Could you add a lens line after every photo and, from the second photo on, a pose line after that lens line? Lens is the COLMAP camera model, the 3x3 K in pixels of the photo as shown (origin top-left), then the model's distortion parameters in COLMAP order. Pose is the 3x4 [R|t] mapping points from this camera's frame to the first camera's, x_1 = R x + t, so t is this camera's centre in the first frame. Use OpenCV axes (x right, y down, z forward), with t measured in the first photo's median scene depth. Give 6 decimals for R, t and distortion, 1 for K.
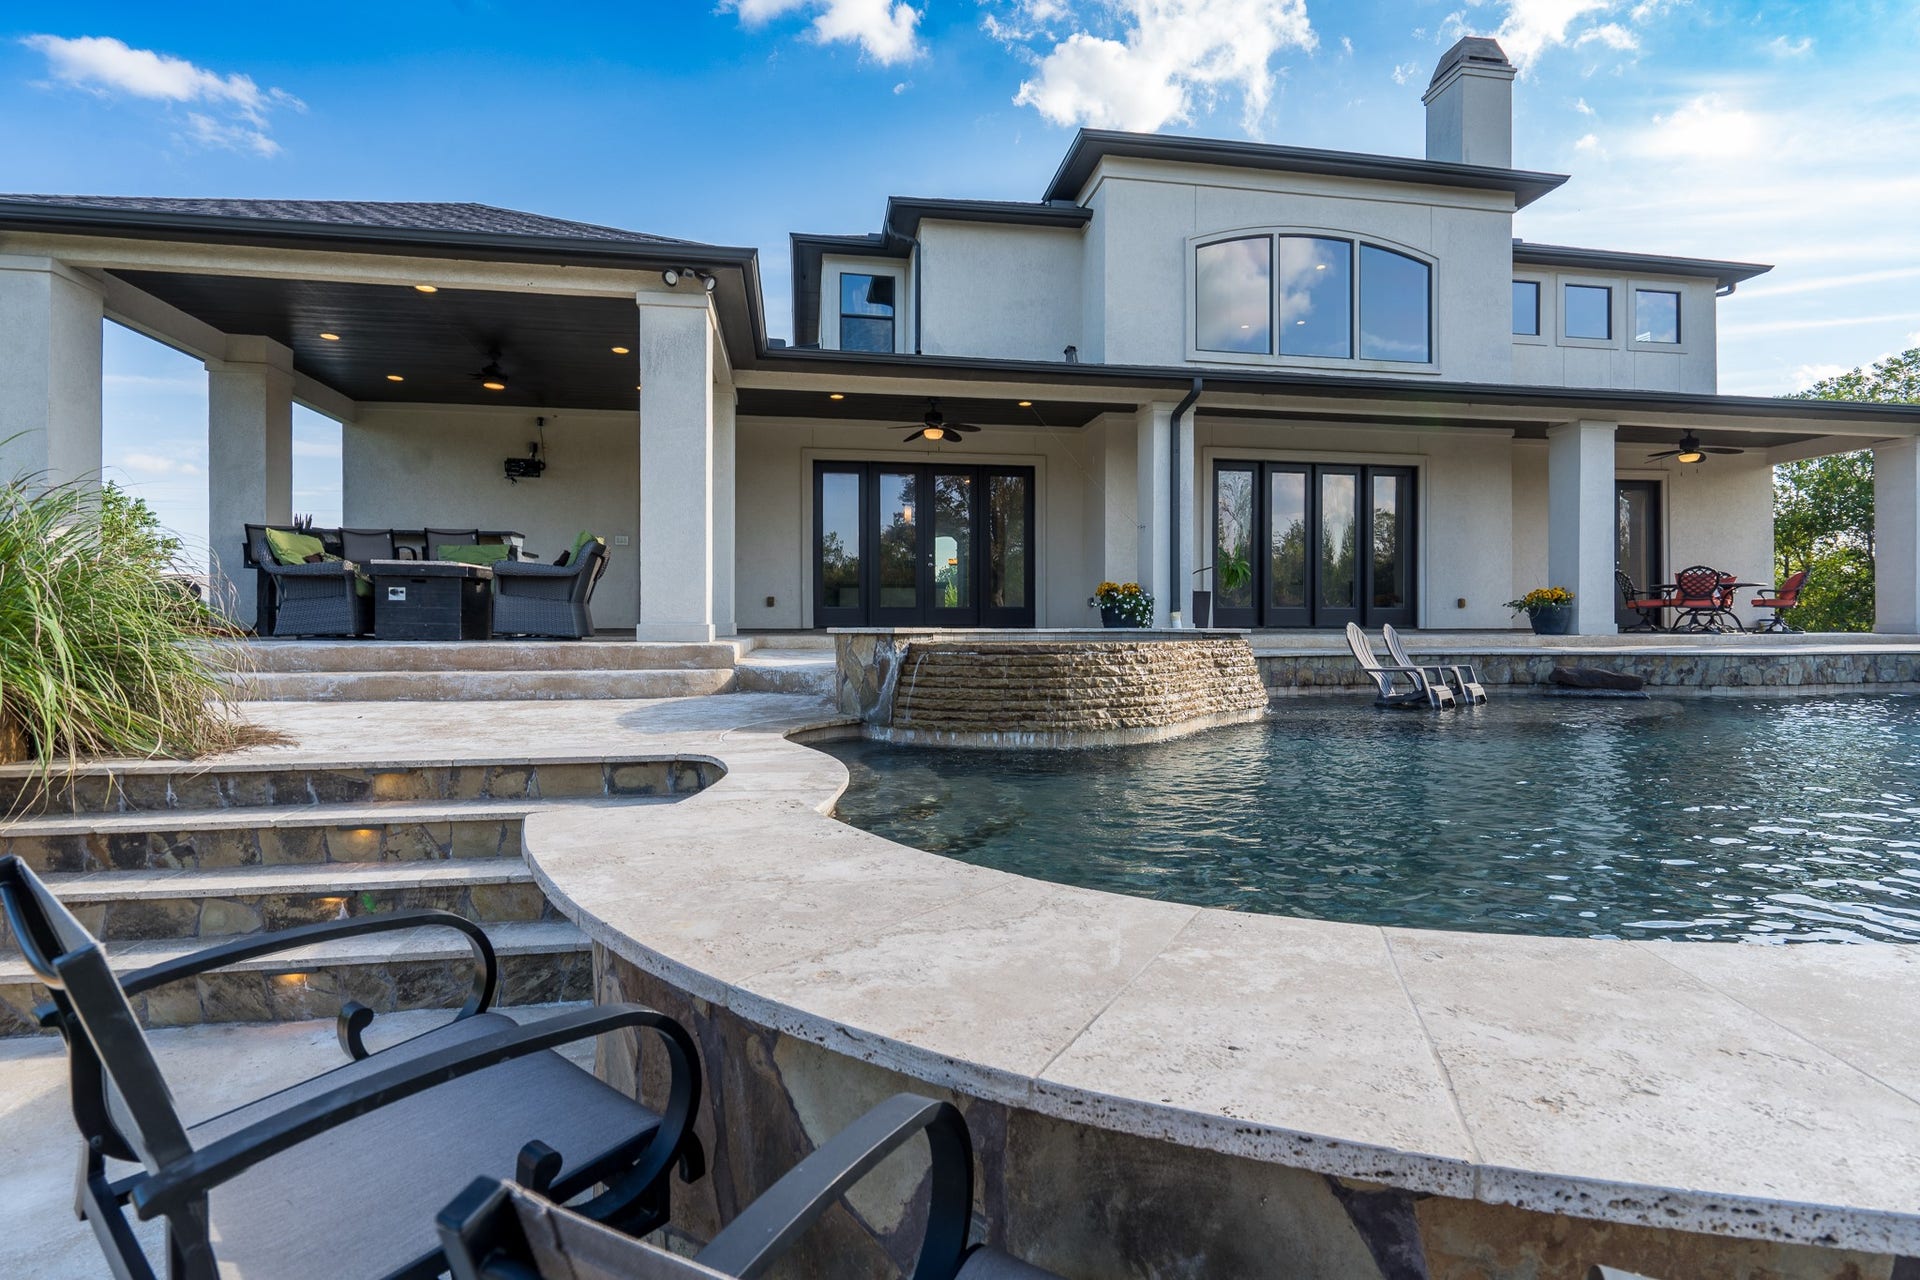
lens RADIAL K [[900.1, 0, 968.7], [0, 900.1, 630.1], [0, 0, 1]] dist [-0.002610, 0.000999]
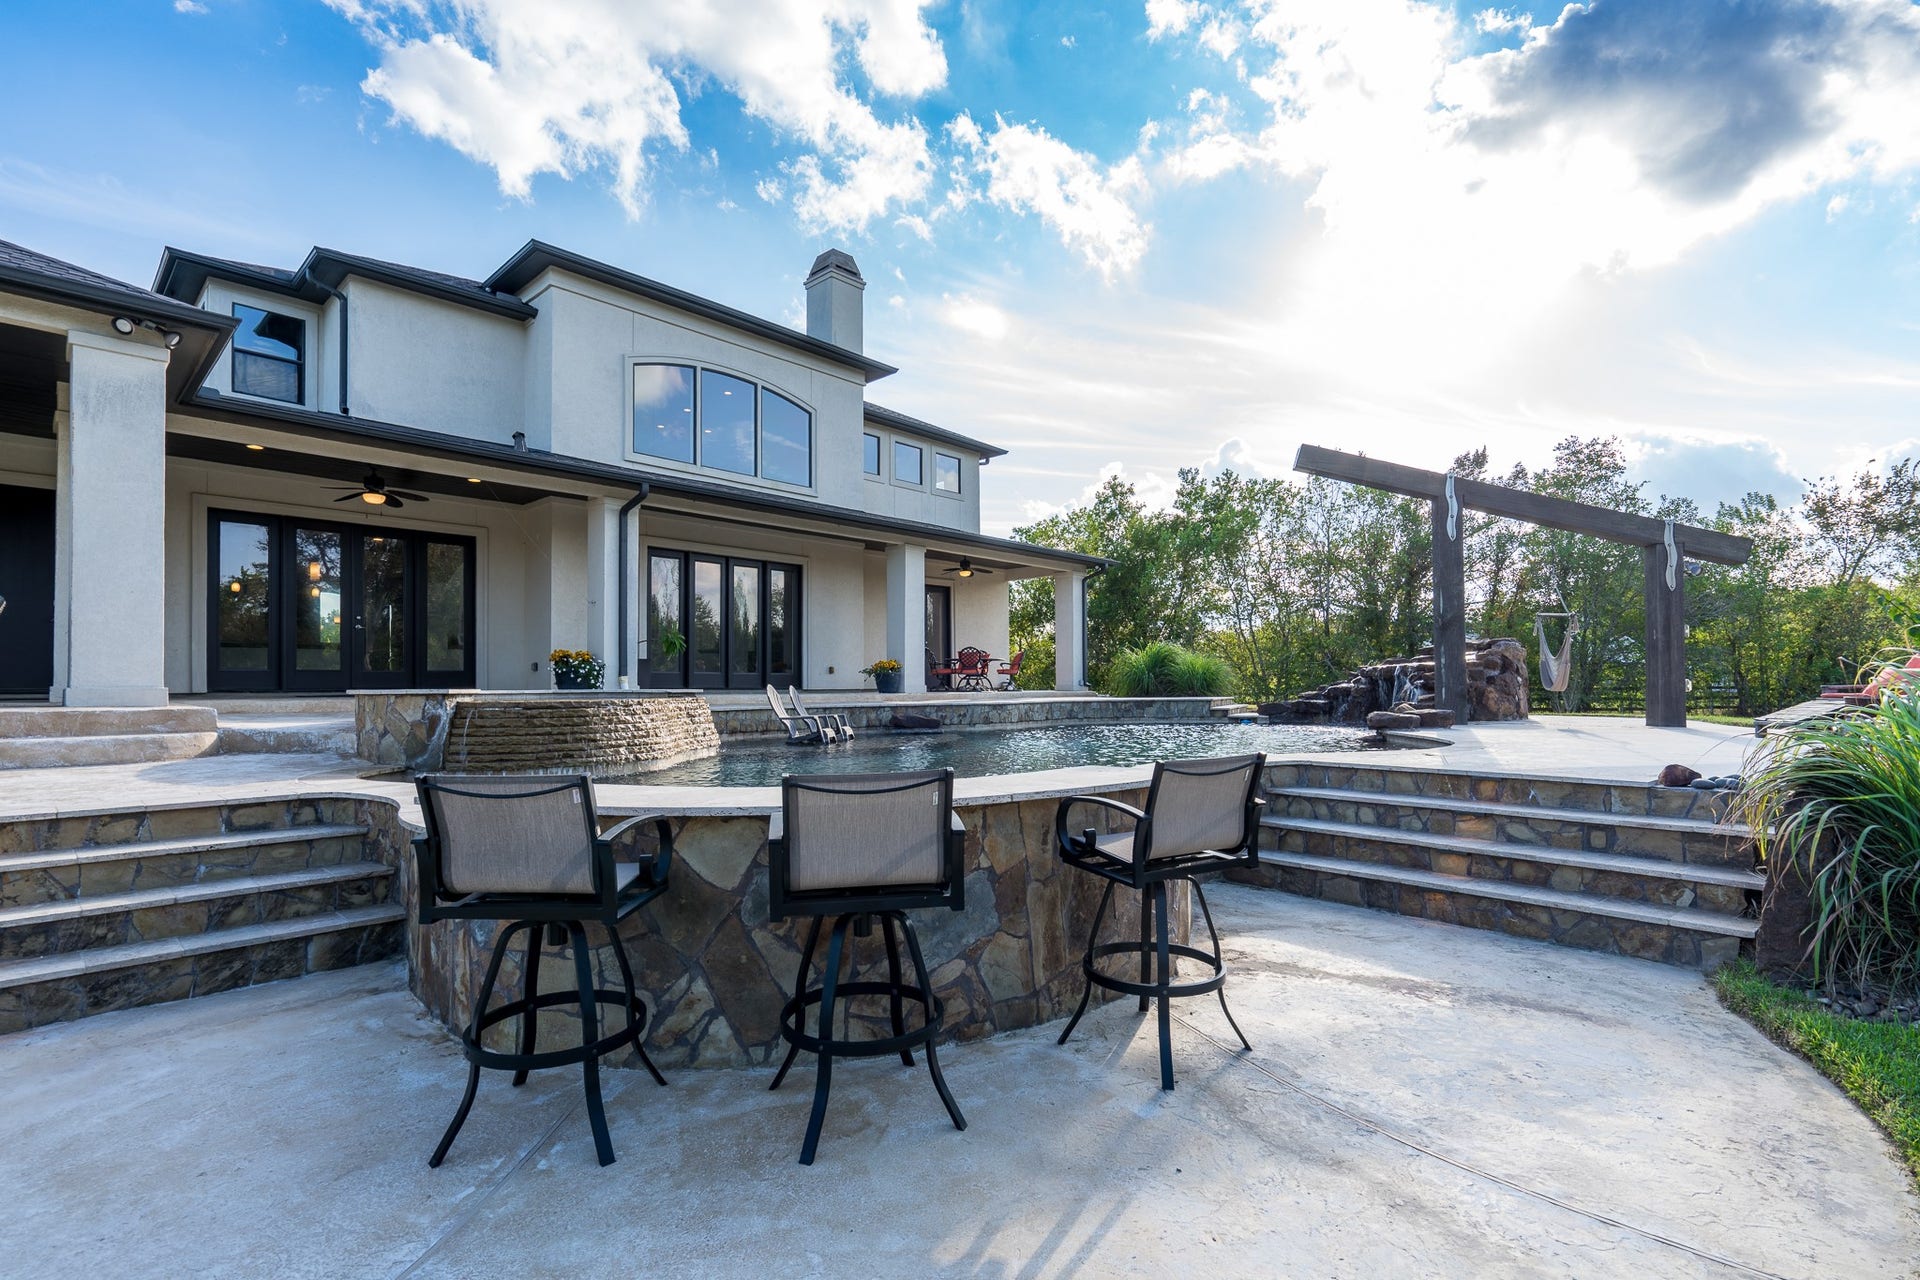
lens RADIAL K [[900.1, 0, 968.7], [0, 900.1, 630.1], [0, 0, 1]] dist [-0.002610, 0.000999]
pose [[0.782340, 0.035359, 0.621848, -0.148500], [0.008340, 0.997703, -0.067223, 0.002773], [-0.622796, 0.057777, 0.780248, -0.203389]]
